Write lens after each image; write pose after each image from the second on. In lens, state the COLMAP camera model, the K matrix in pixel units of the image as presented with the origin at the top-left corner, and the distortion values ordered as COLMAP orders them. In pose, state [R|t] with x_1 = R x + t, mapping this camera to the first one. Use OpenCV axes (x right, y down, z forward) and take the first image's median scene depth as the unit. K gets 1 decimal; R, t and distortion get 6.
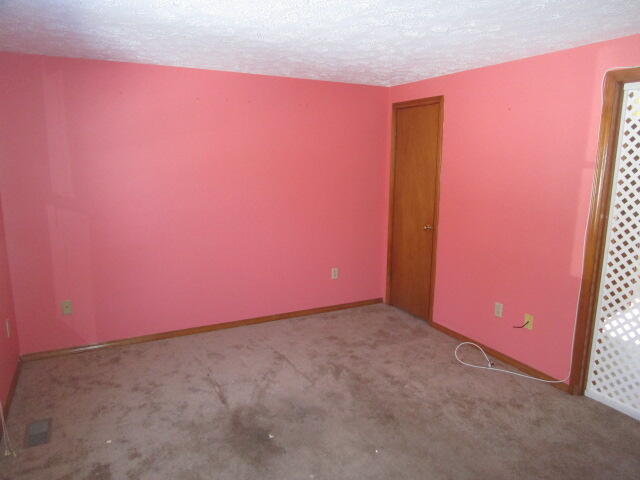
lens RADIAL K [[458.0, 0, 320.7], [0, 458.0, 242.1], [0, 0, 1]] dist [-0.013448, -0.002648]
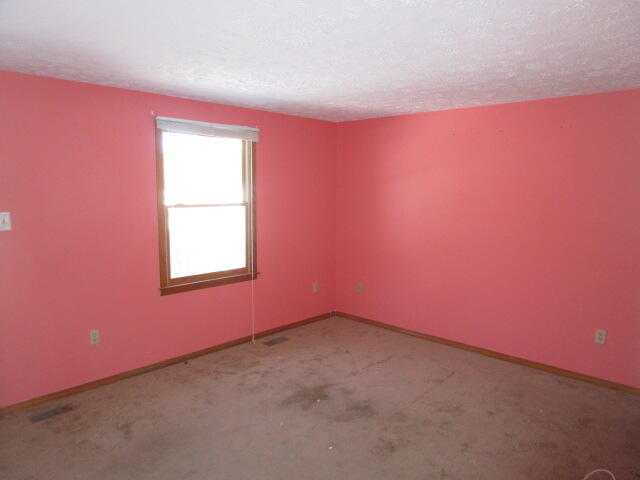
lens RADIAL K [[458.0, 0, 318.7], [0, 458.0, 240.9], [0, 0, 1]] dist [-0.013448, -0.002648]
pose [[0.327148, 0.109970, -0.938552, 0.838554], [-0.178838, 0.982462, 0.052778, -0.065554], [0.927896, 0.150582, 0.341077, 0.403326]]
